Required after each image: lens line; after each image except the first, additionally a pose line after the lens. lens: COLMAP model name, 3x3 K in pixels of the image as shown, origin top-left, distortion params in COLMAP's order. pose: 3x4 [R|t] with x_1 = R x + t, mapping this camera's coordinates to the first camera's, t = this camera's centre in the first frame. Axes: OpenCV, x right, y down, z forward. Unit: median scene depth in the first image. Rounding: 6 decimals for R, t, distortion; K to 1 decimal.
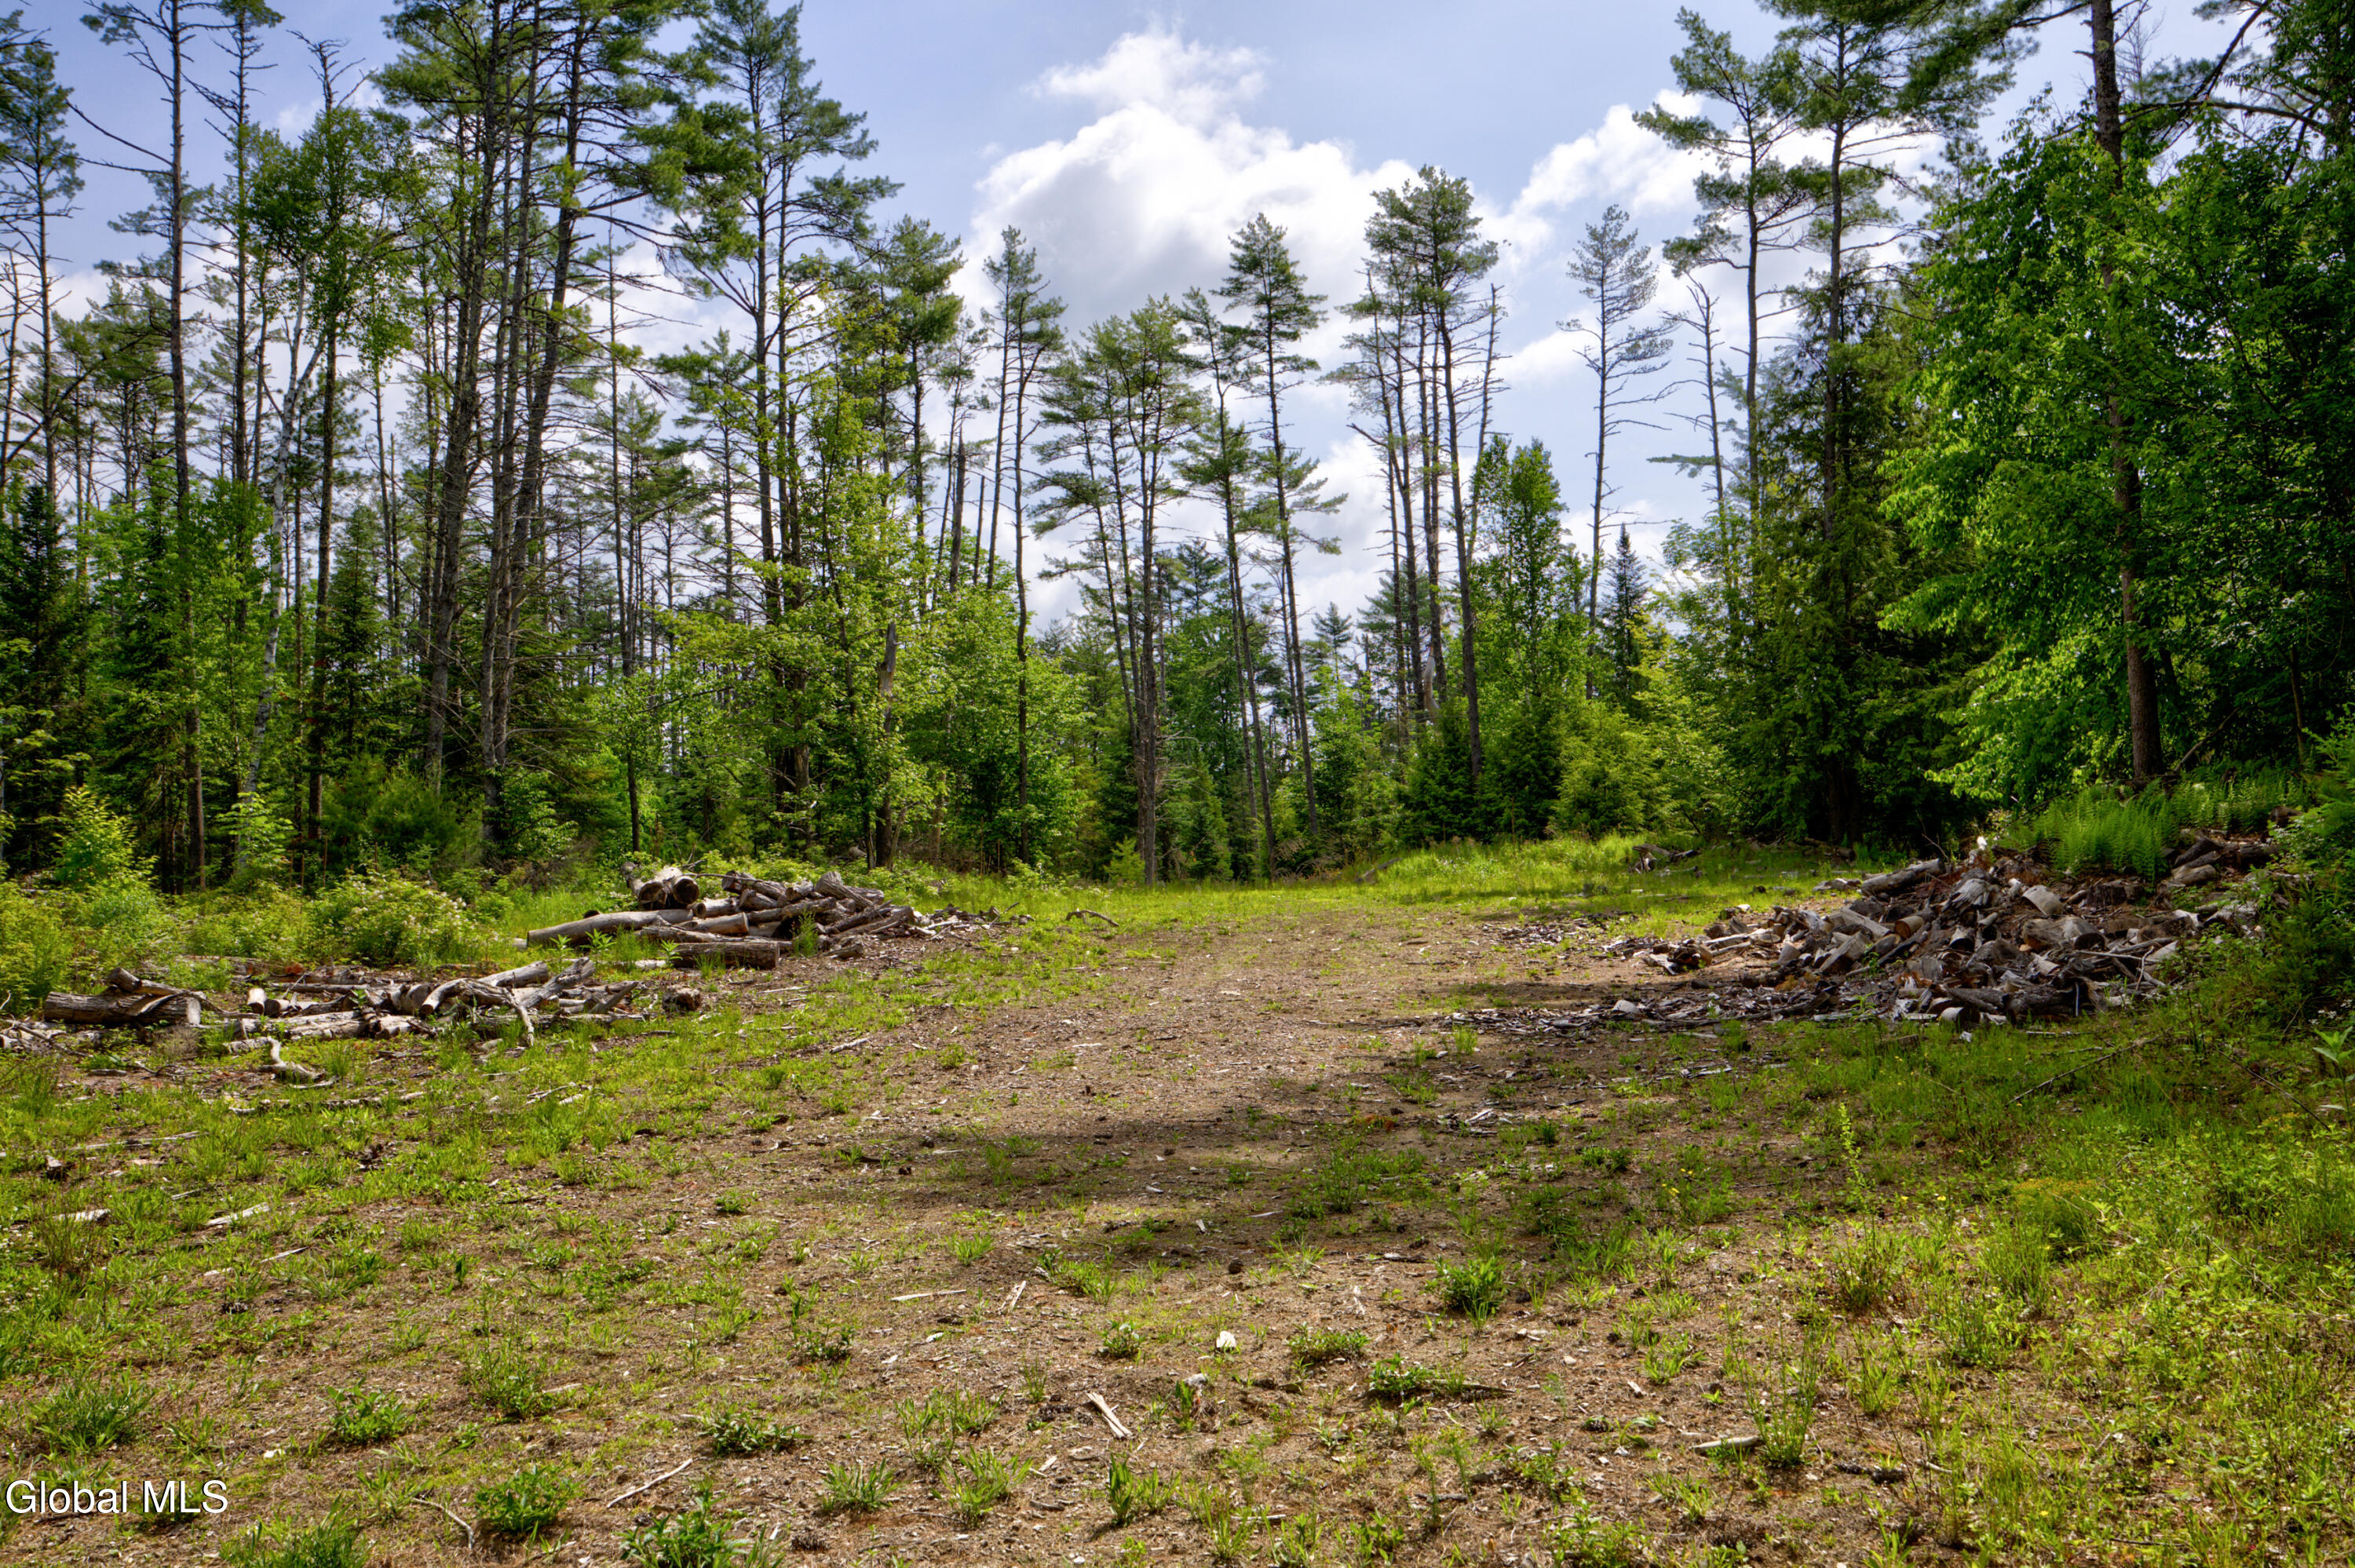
lens RADIAL K [[2025.3, 0, 1176.2], [0, 2025.3, 798.0], [0, 0, 1]] dist [0.004422, 0.003299]
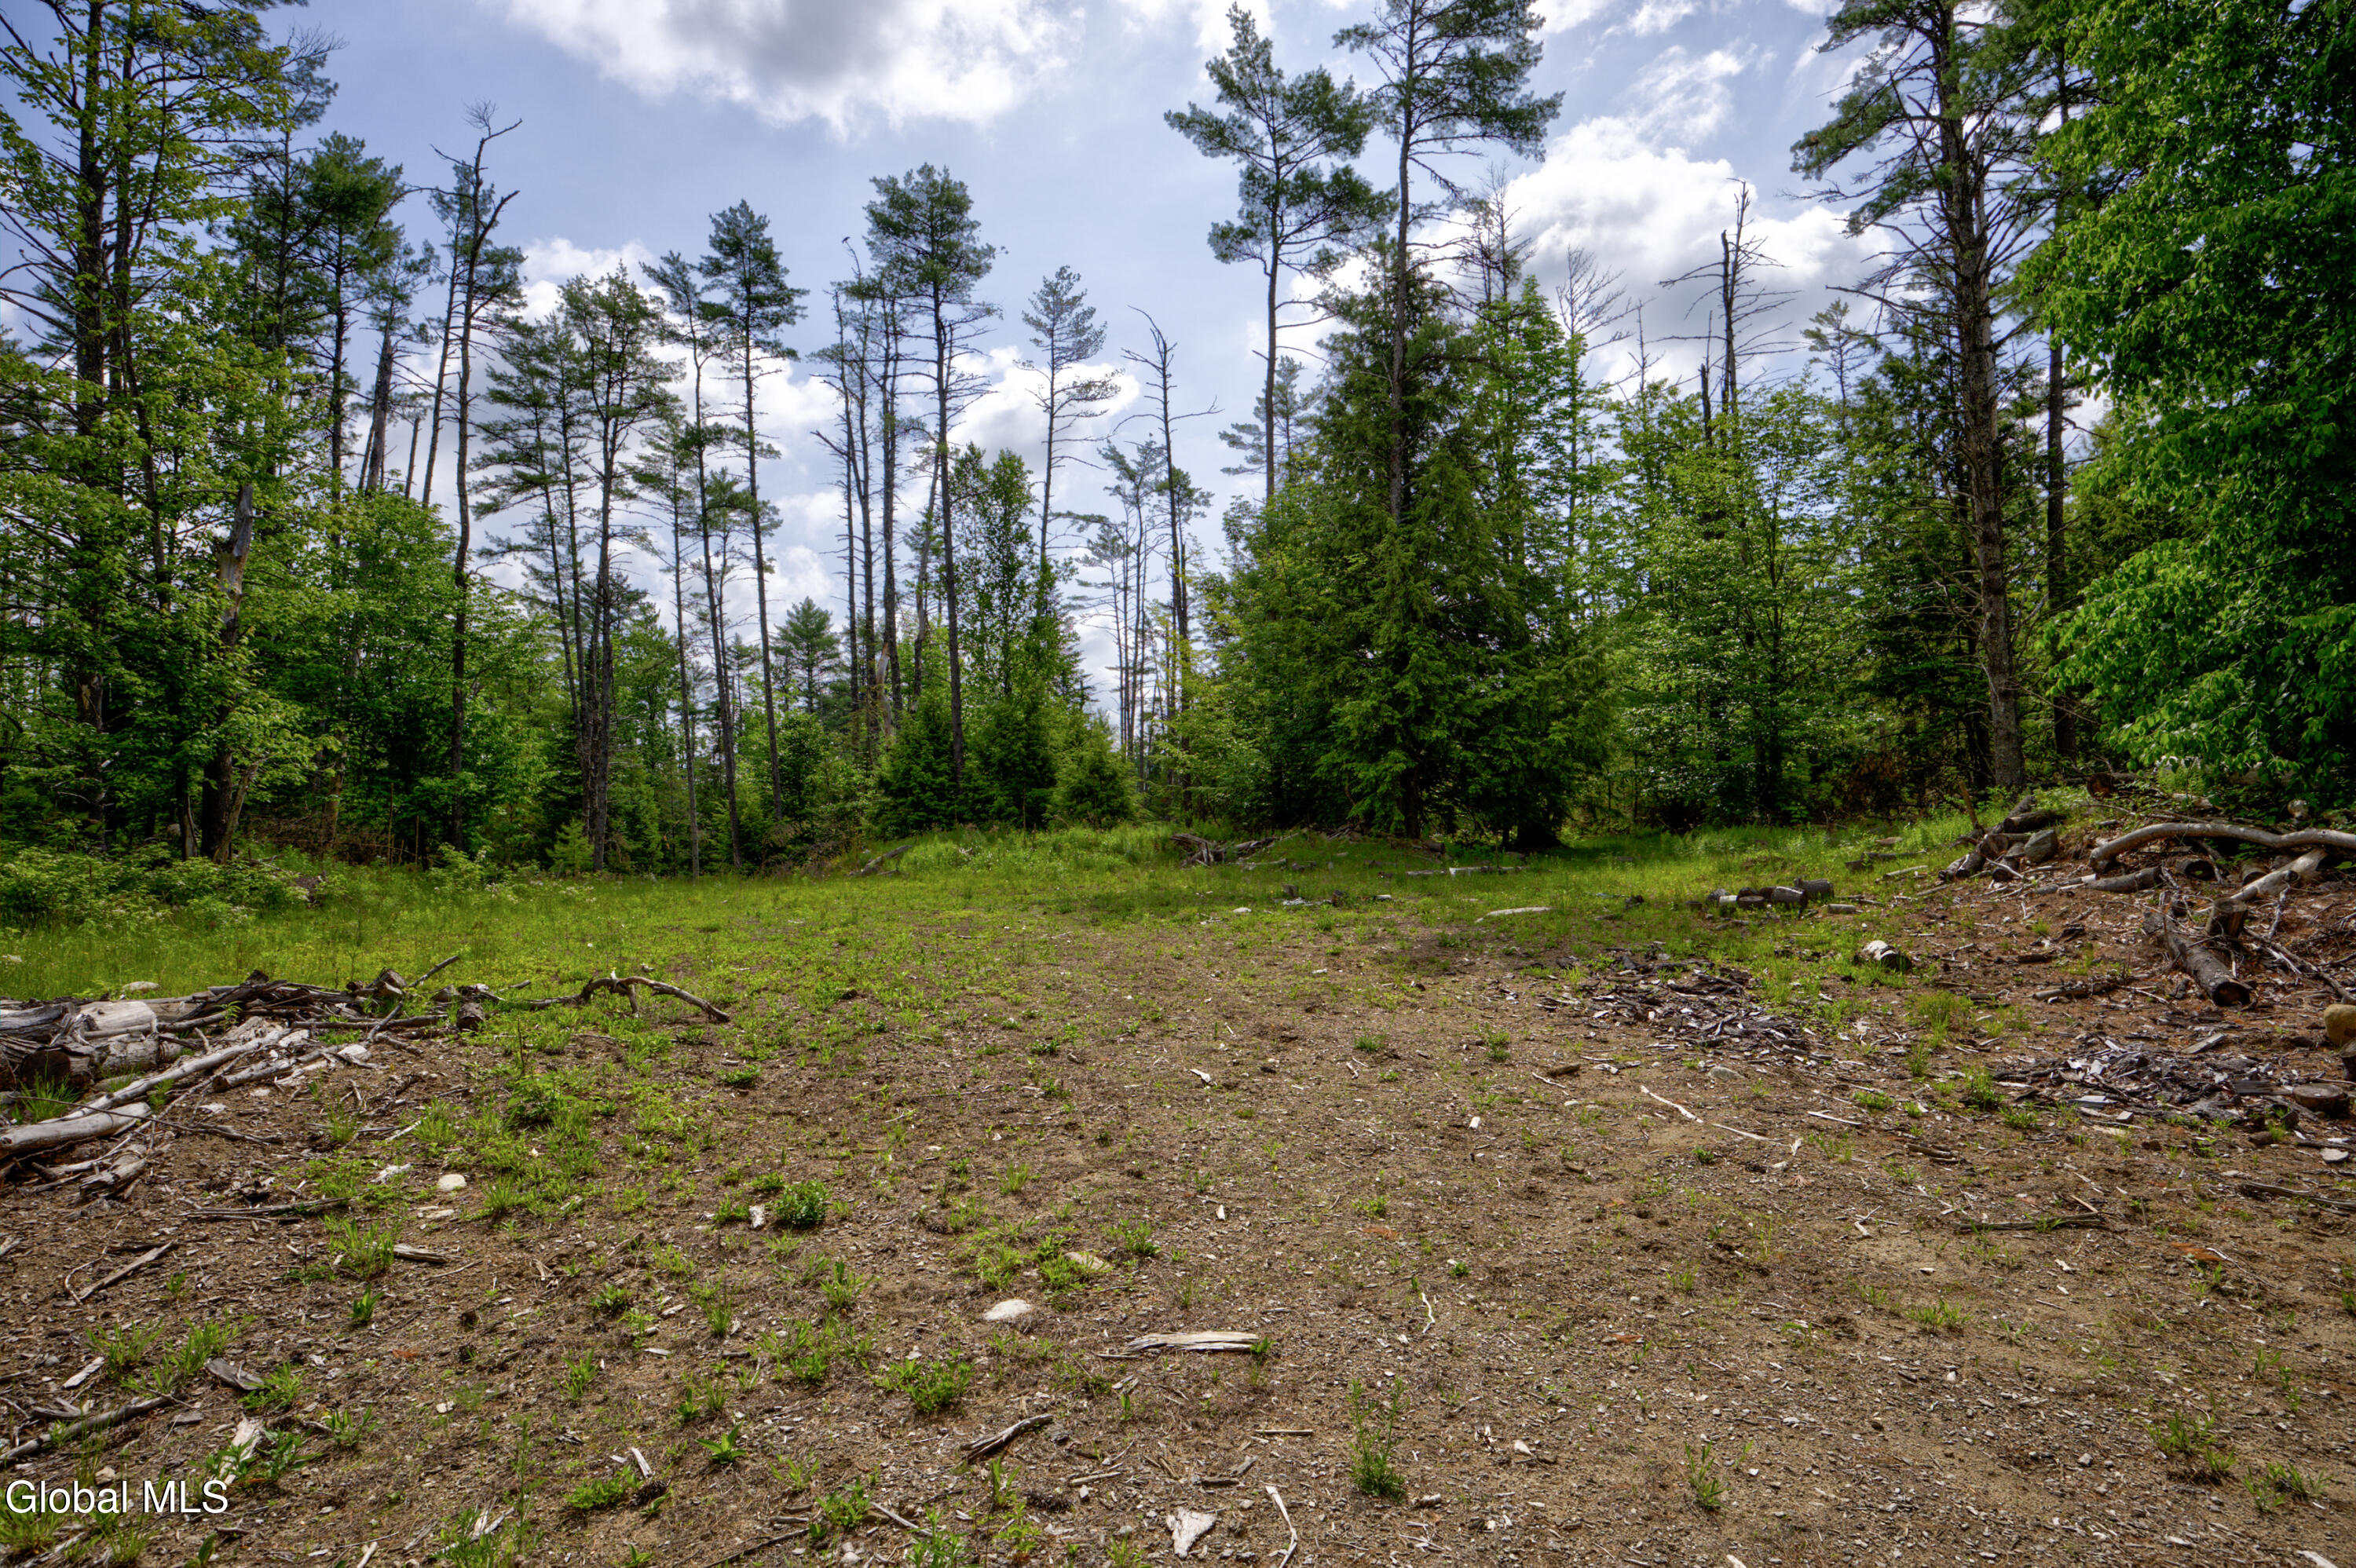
lens RADIAL K [[1283.9, 0, 1178.0], [0, 1283.9, 784.0], [0, 0, 1]] dist [-0.063021, 0.028765]
pose [[0.900371, 0.026863, 0.434292, -0.028670], [-0.020238, 0.999598, -0.019872, 0.008874], [-0.434651, 0.009103, 0.900553, 0.349681]]
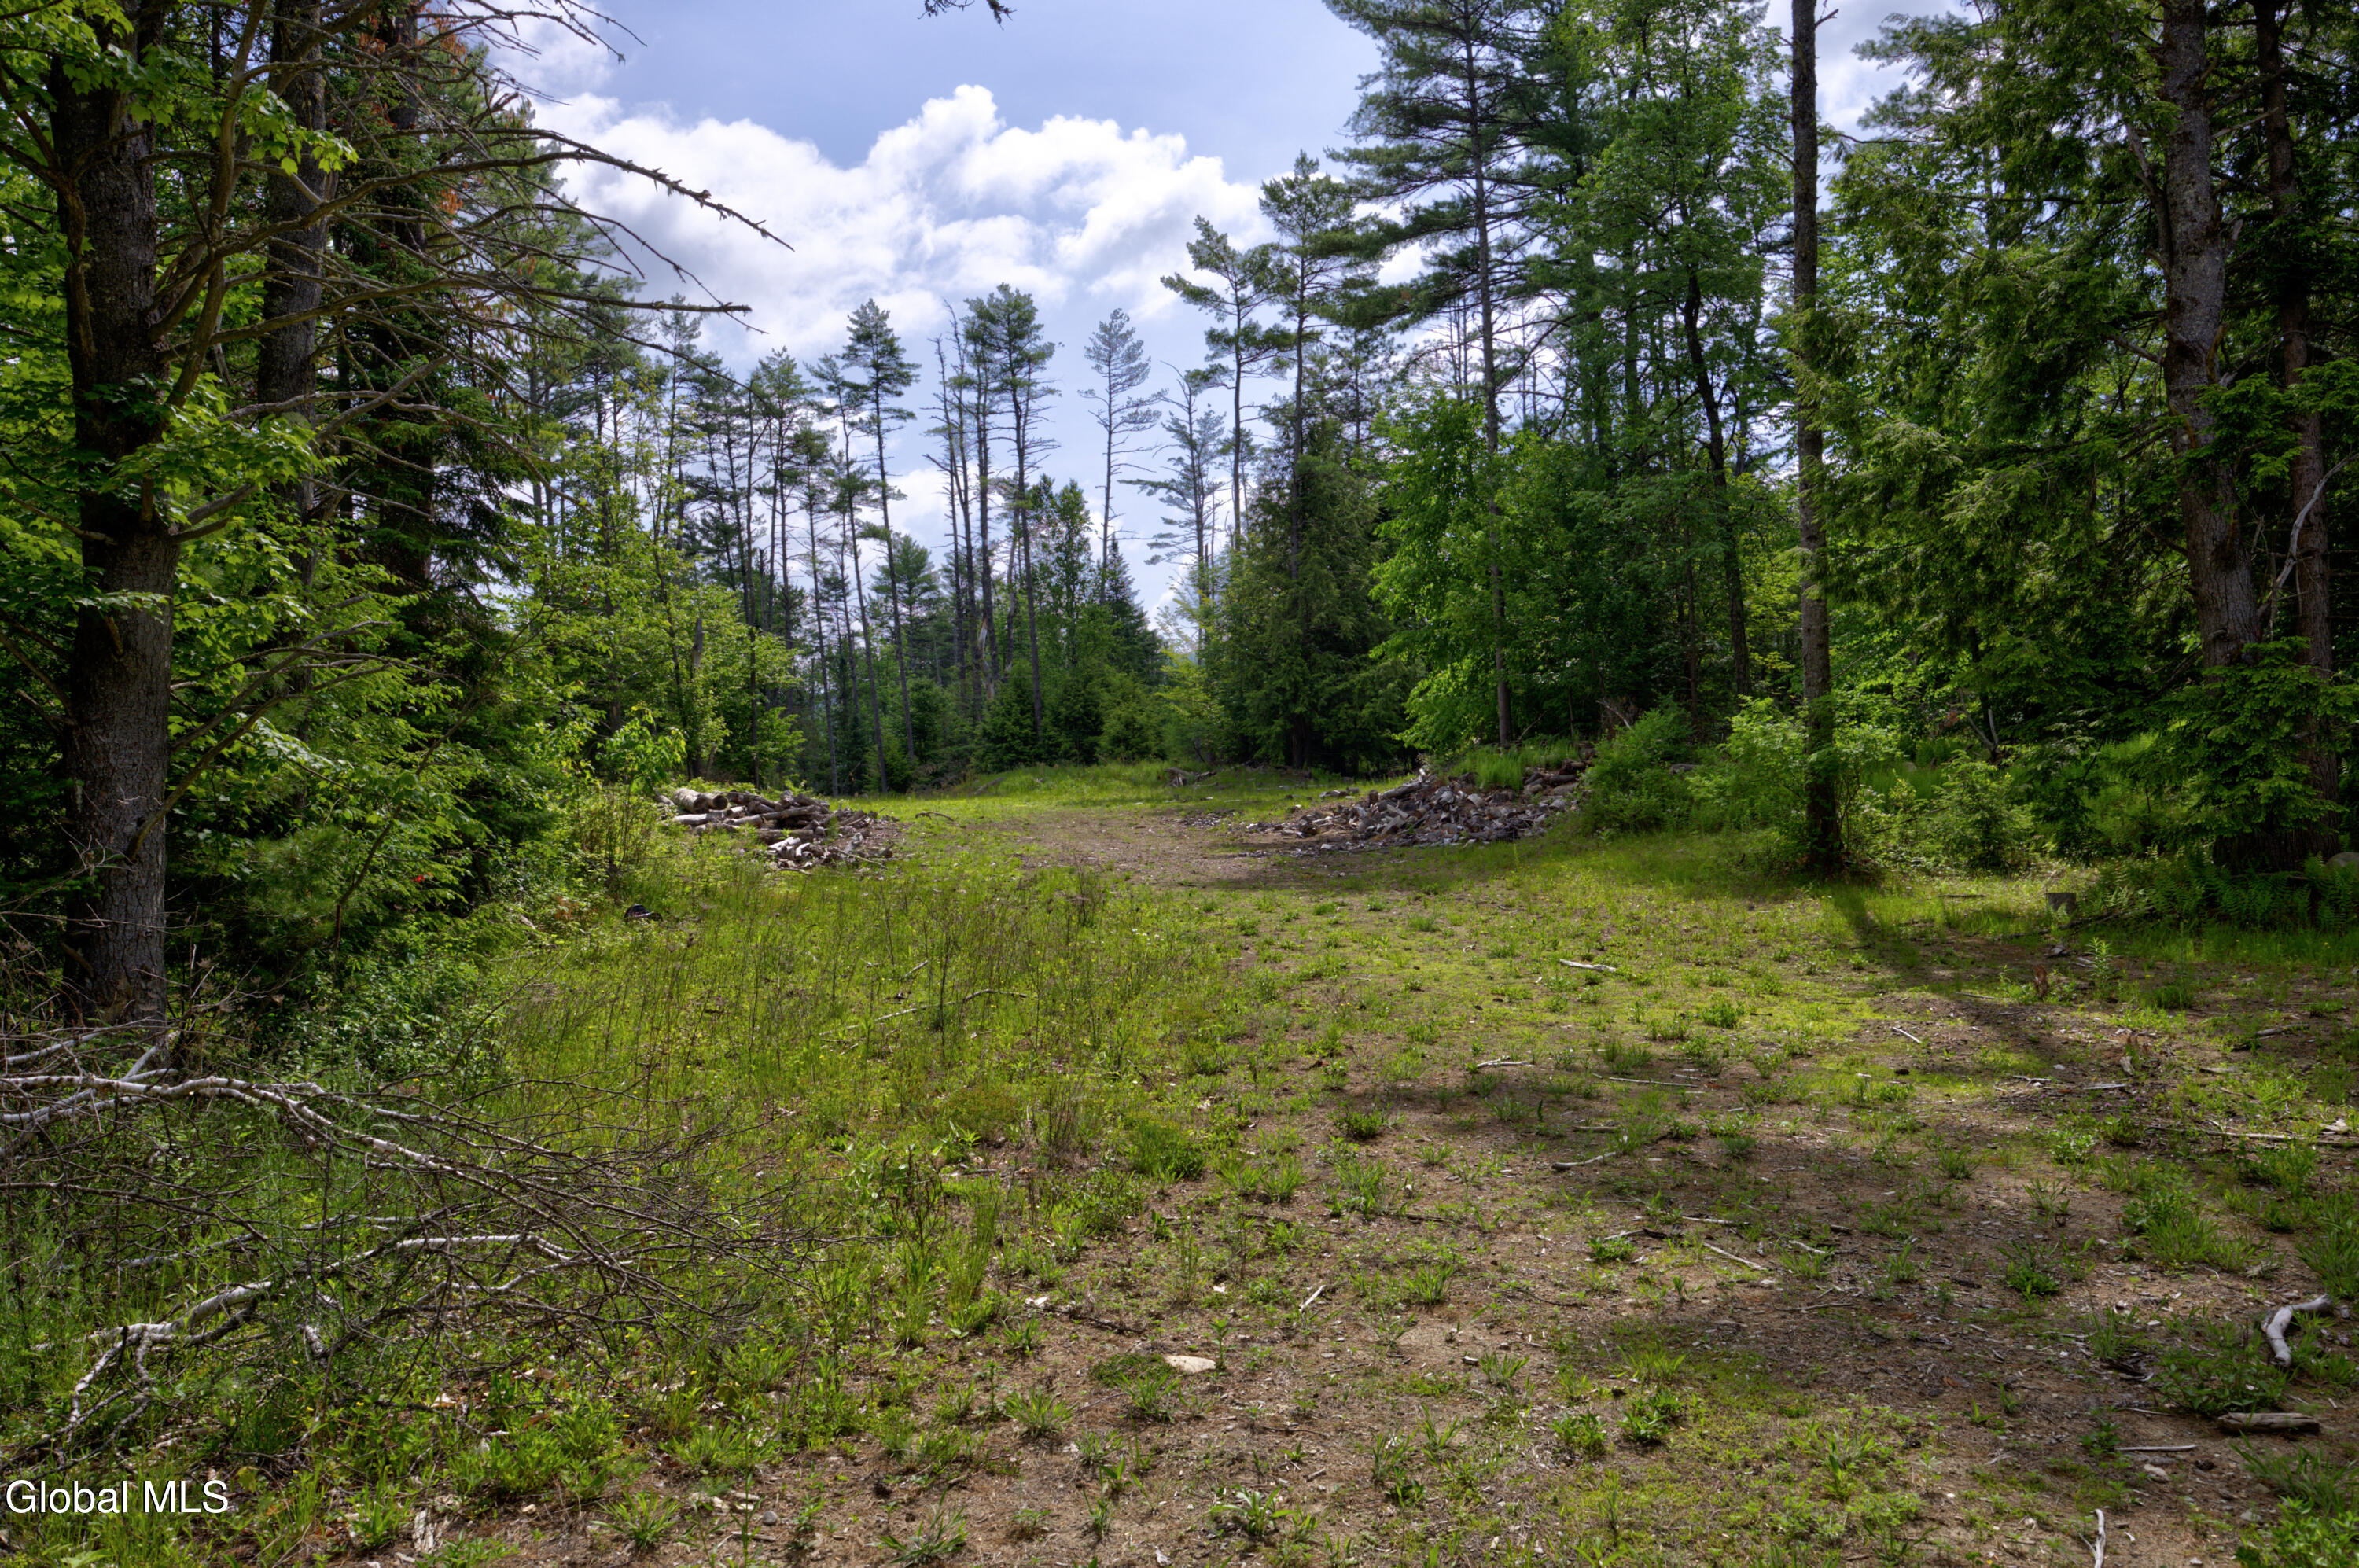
lens RADIAL K [[1890.1, 0, 1179.5], [0, 1890.1, 784.0], [0, 0, 1]] dist [0.029142, 0.000071]
pose [[0.947156, -0.006761, 0.320702, -0.171986], [-0.005230, 0.999319, 0.036515, -0.013208], [-0.320730, -0.036263, 0.946476, -0.273599]]
